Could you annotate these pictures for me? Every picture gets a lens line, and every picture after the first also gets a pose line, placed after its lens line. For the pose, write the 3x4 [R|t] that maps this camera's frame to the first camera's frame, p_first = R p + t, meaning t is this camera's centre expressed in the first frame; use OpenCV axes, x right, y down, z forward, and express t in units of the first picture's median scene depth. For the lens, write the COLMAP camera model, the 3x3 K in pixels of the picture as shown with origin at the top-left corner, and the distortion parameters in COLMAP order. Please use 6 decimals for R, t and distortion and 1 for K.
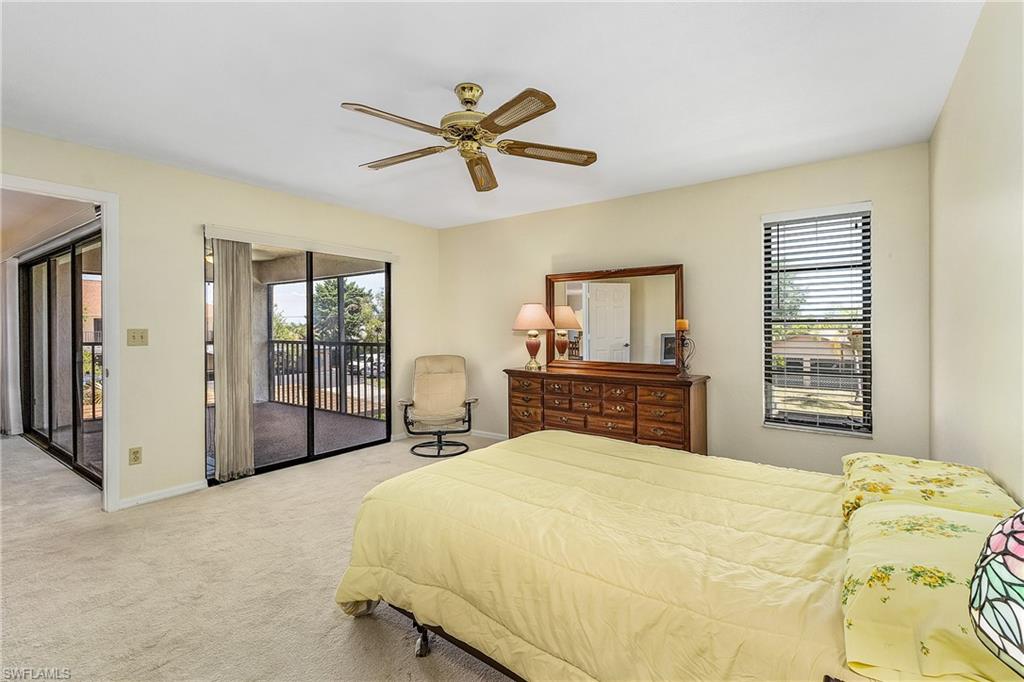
lens RADIAL K [[473.7, 0, 501.0], [0, 473.7, 326.5], [0, 0, 1]] dist [0.002047, -0.000022]
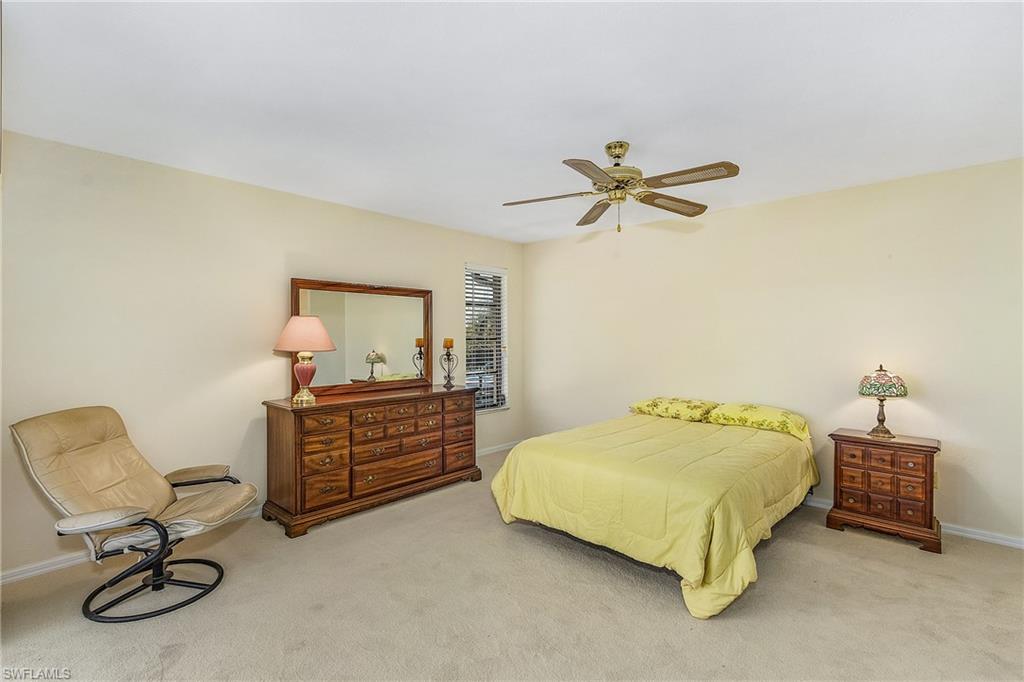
lens RADIAL K [[473.7, 0, 501.0], [0, 473.7, 326.5], [0, 0, 1]] dist [0.002047, -0.000022]
pose [[0.091309, 0.017271, 0.995673, -0.734452], [-0.005737, 0.999842, -0.016817, -0.023033], [-0.995806, -0.004177, 0.091394, 0.694333]]
